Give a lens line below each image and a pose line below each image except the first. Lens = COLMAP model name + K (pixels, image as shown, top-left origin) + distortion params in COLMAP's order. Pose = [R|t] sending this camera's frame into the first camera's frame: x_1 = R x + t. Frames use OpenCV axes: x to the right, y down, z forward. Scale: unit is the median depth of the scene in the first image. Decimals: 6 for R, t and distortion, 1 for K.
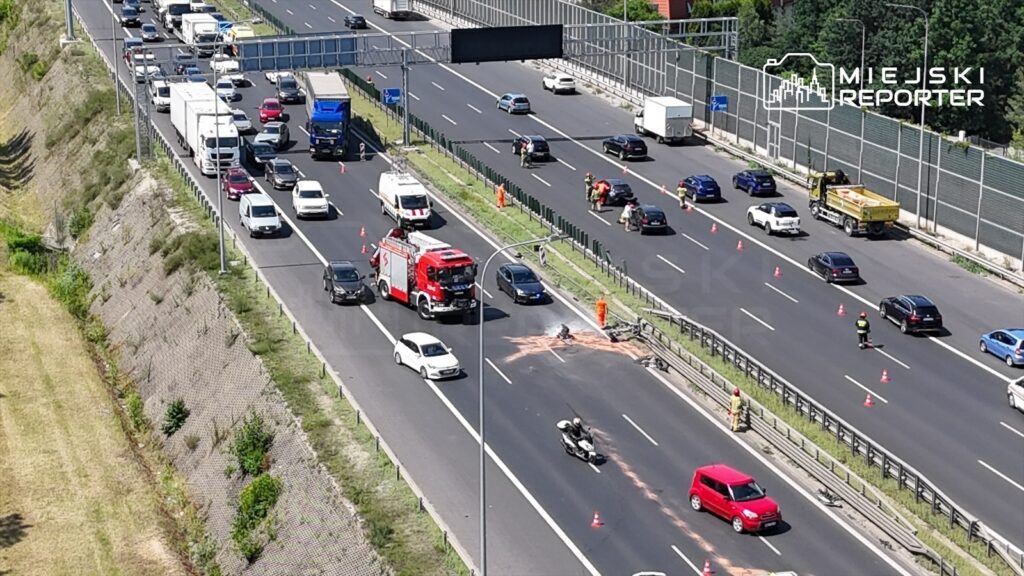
lens RADIAL K [[1909.3, 0, 493.6], [0, 1909.3, 287.5], [0, 0, 1]] dist [0.260103, -1.621462]
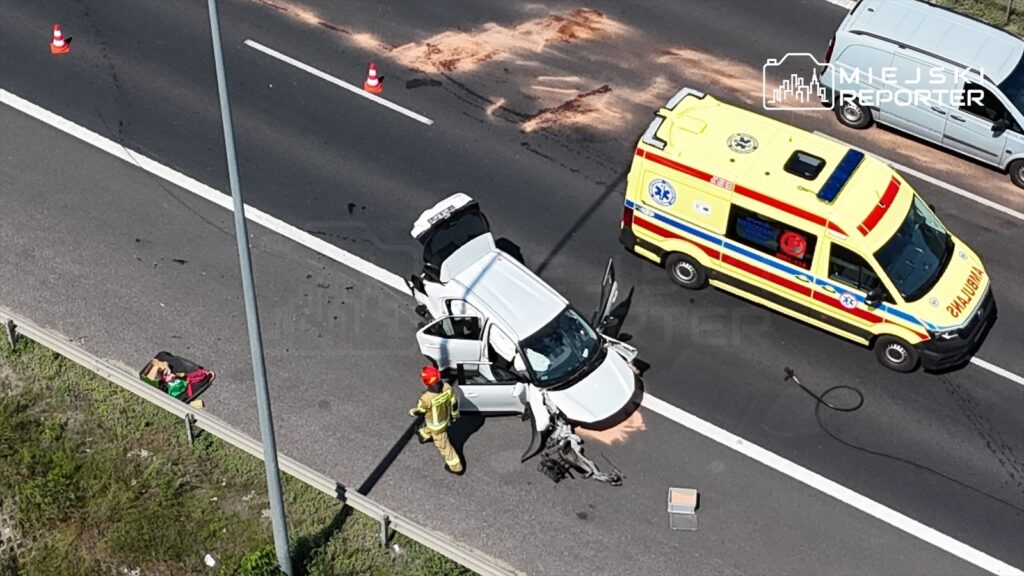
lens RADIAL K [[2225.8, 0, 501.1], [0, 2225.8, 288.1], [0, 0, 1]] dist [0.253513, -0.507447]
pose [[0.760074, -0.459723, 0.459284, -0.121327], [0.162140, 0.818579, 0.551034, -0.096720], [-0.629284, -0.344359, 0.696720, 0.432819]]
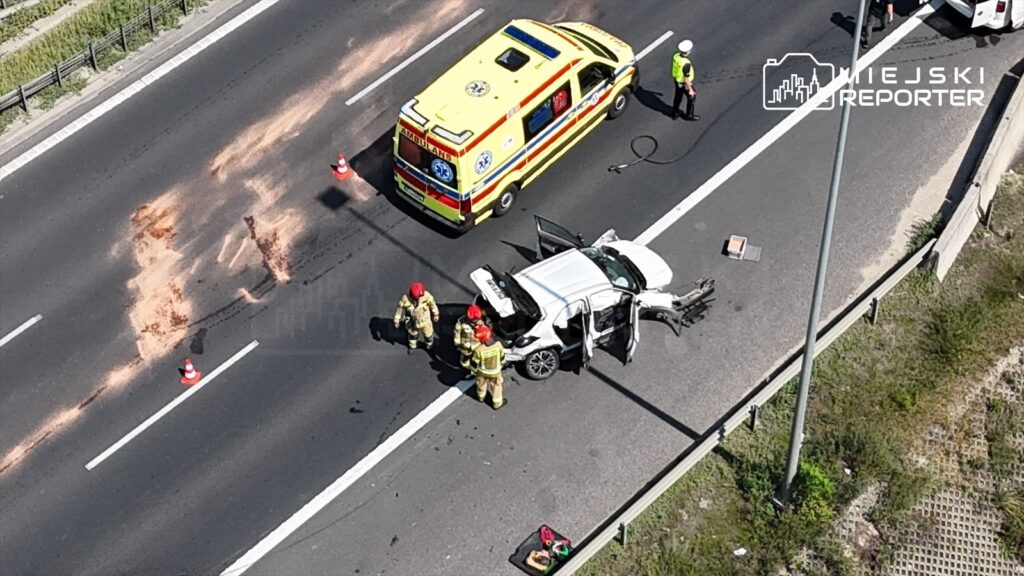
lens RADIAL K [[2225.8, 0, 501.1], [0, 2225.8, 288.1], [0, 0, 1]] dist [0.253513, -0.507447]
pose [[-0.495954, -0.647086, 0.579059, -0.208711], [0.231217, 0.544367, 0.806352, -0.262022], [-0.836999, 0.533802, -0.120364, 0.771768]]
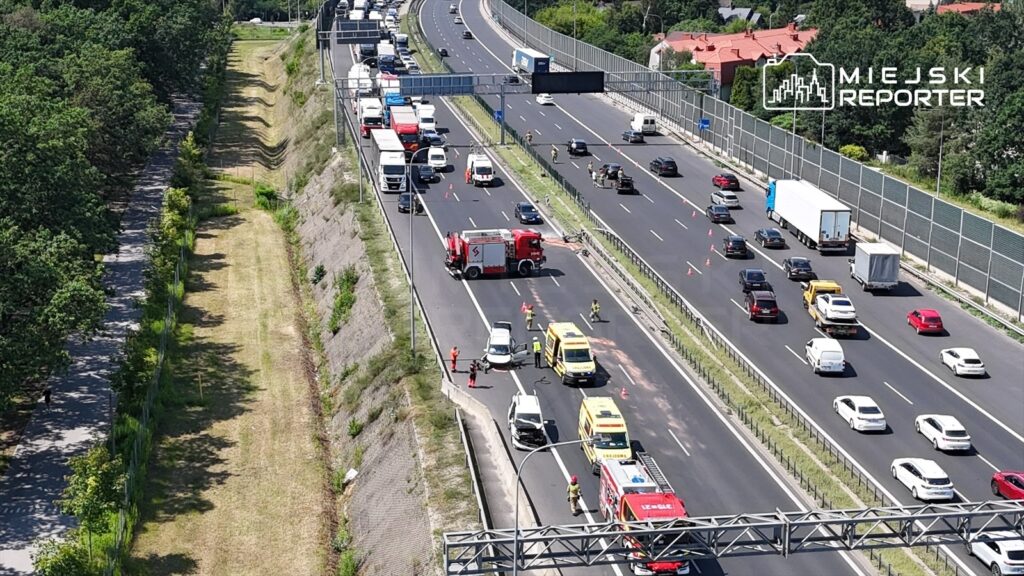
lens RADIAL K [[1652.7, 0, 512.0], [0, 1652.7, 288.0], [0, 0, 1]] dist [0.169476, -0.059525]
pose [[0.985831, 0.041245, -0.162594, 0.258173], [-0.046752, 0.998450, -0.030194, 0.116557], [0.161096, 0.037368, 0.986231, -0.480293]]
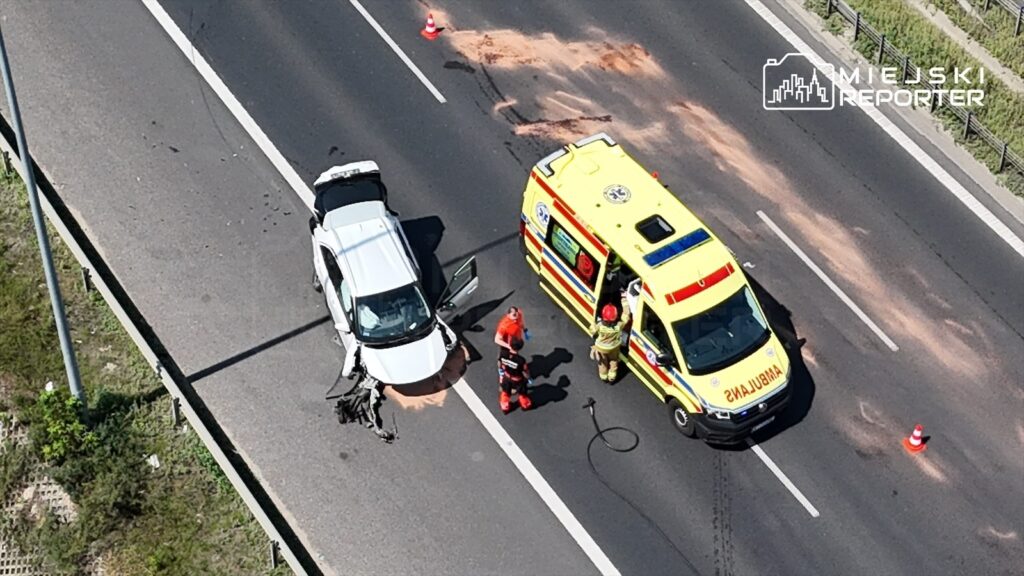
lens RADIAL K [[2225.8, 0, 501.1], [0, 2225.8, 288.1], [0, 0, 1]] dist [0.253513, -0.507447]
pose [[0.963610, -0.189334, 0.188703, -0.002205], [0.060525, 0.842126, 0.535873, -0.113634], [-0.260371, -0.504951, 0.822941, 0.325101]]
